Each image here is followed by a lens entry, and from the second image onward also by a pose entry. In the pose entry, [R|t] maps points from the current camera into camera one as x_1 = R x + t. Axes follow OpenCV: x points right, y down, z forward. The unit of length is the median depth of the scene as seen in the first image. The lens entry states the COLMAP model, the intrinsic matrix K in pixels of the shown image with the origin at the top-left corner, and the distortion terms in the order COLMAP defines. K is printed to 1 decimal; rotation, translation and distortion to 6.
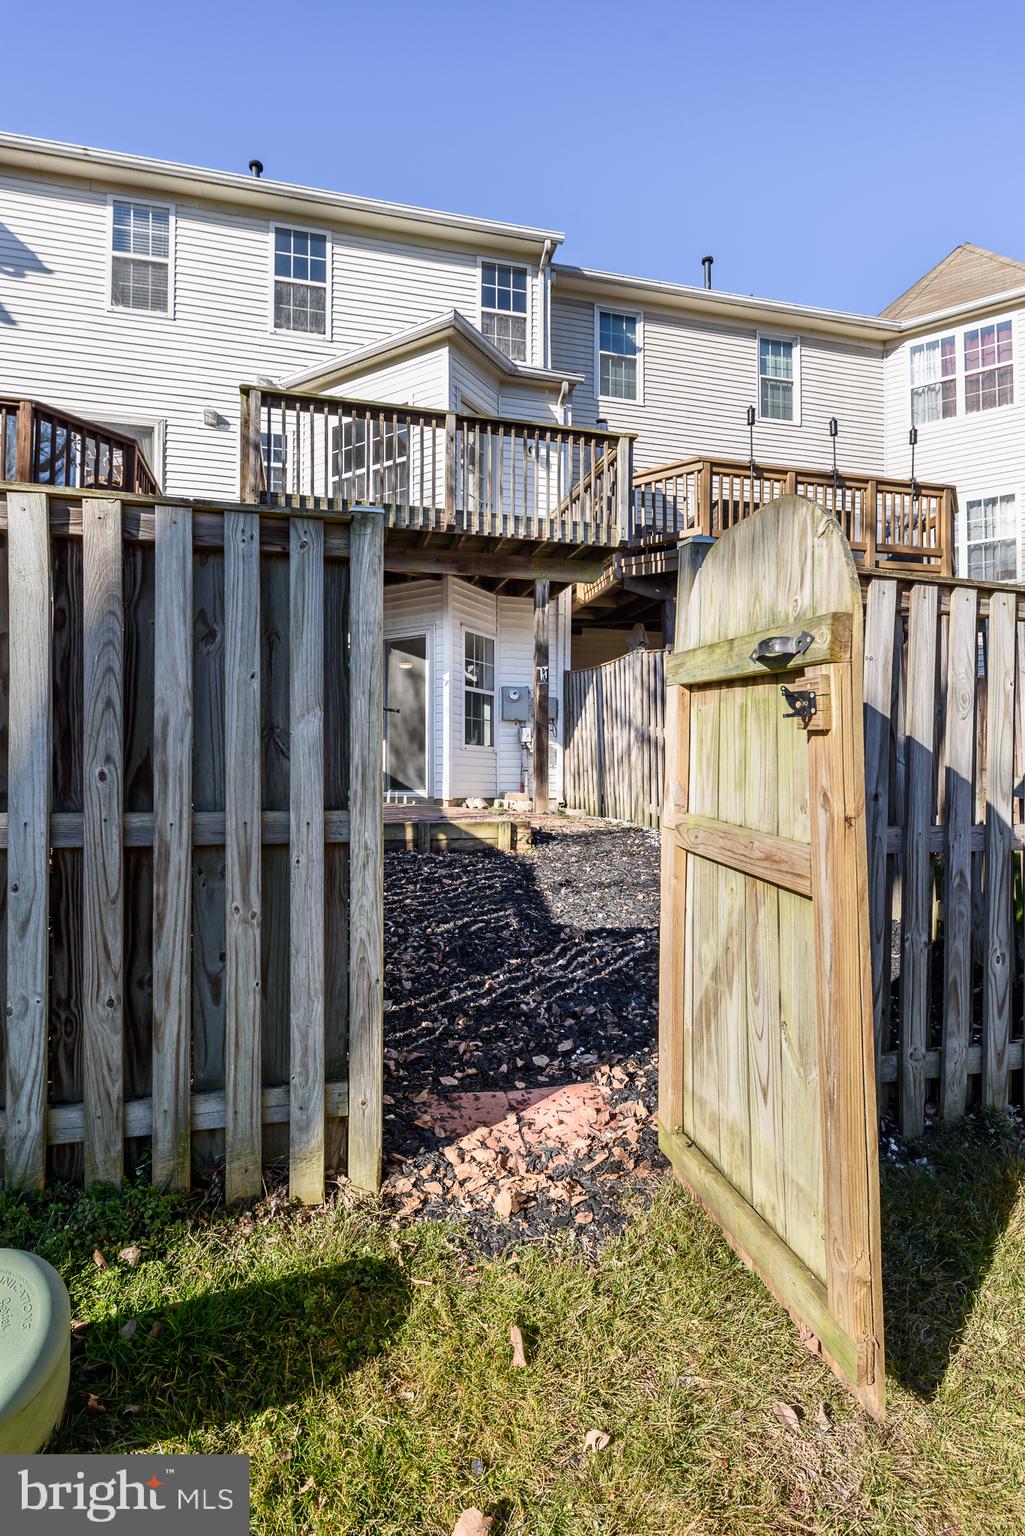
lens RADIAL K [[766.7, 0, 504.2], [0, 766.7, 773.8], [0, 0, 1]] dist [-0.000598, -0.000603]
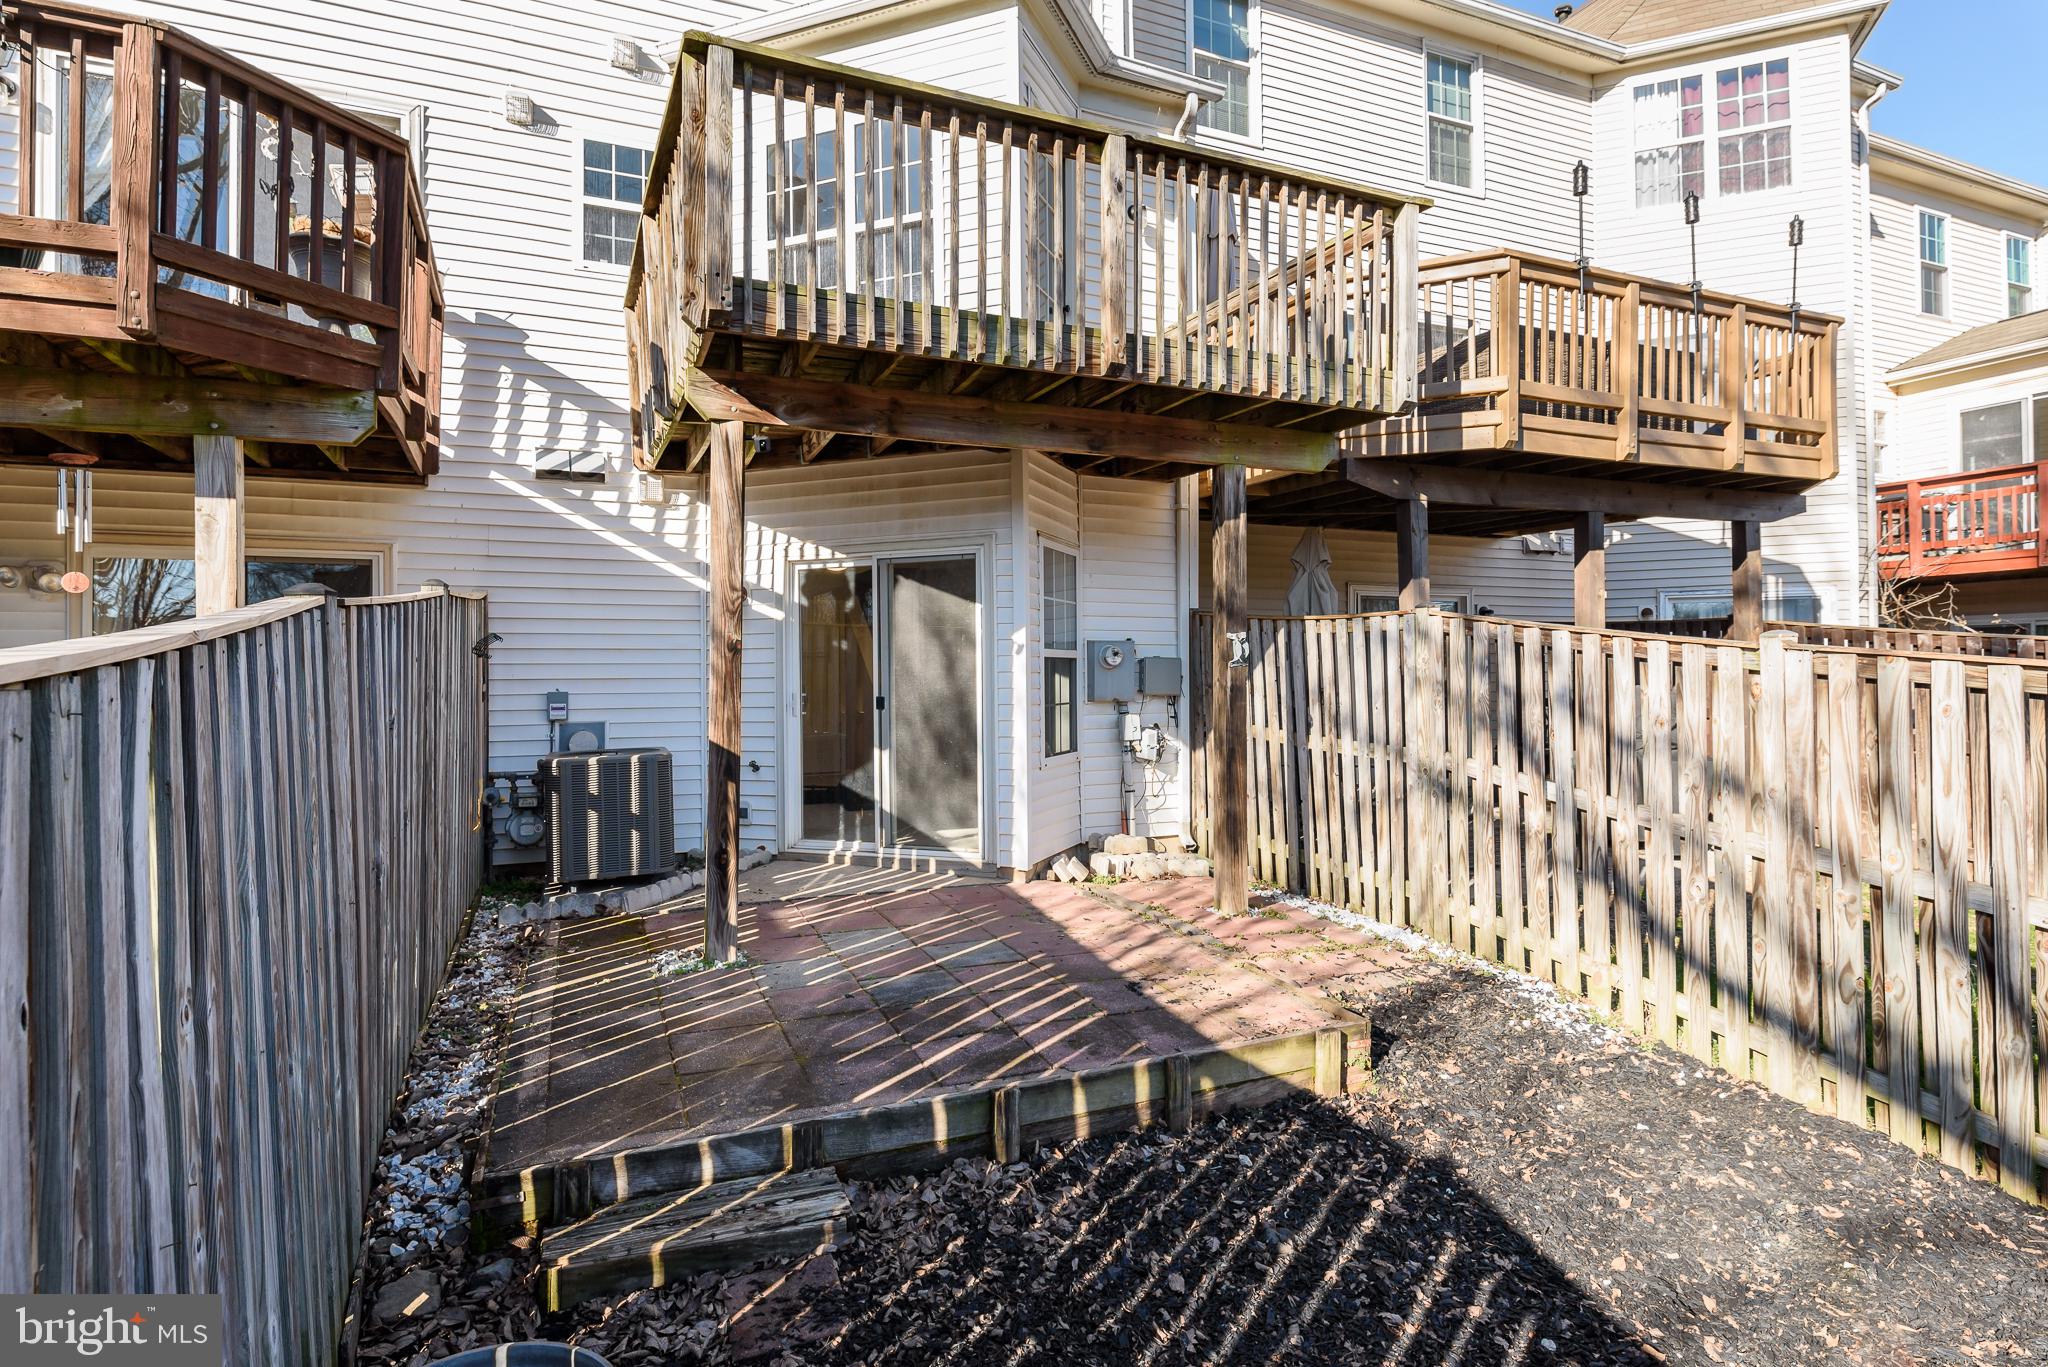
lens RADIAL K [[1082.4, 0, 1030.5], [0, 1082.4, 665.4], [0, 0, 1]] dist [-0.001184, -0.000158]
pose [[0.986201, -0.006948, 0.165405, -0.184632], [0.006341, 0.999971, 0.004195, -0.106468], [-0.165430, -0.003088, 0.986217, 0.258418]]
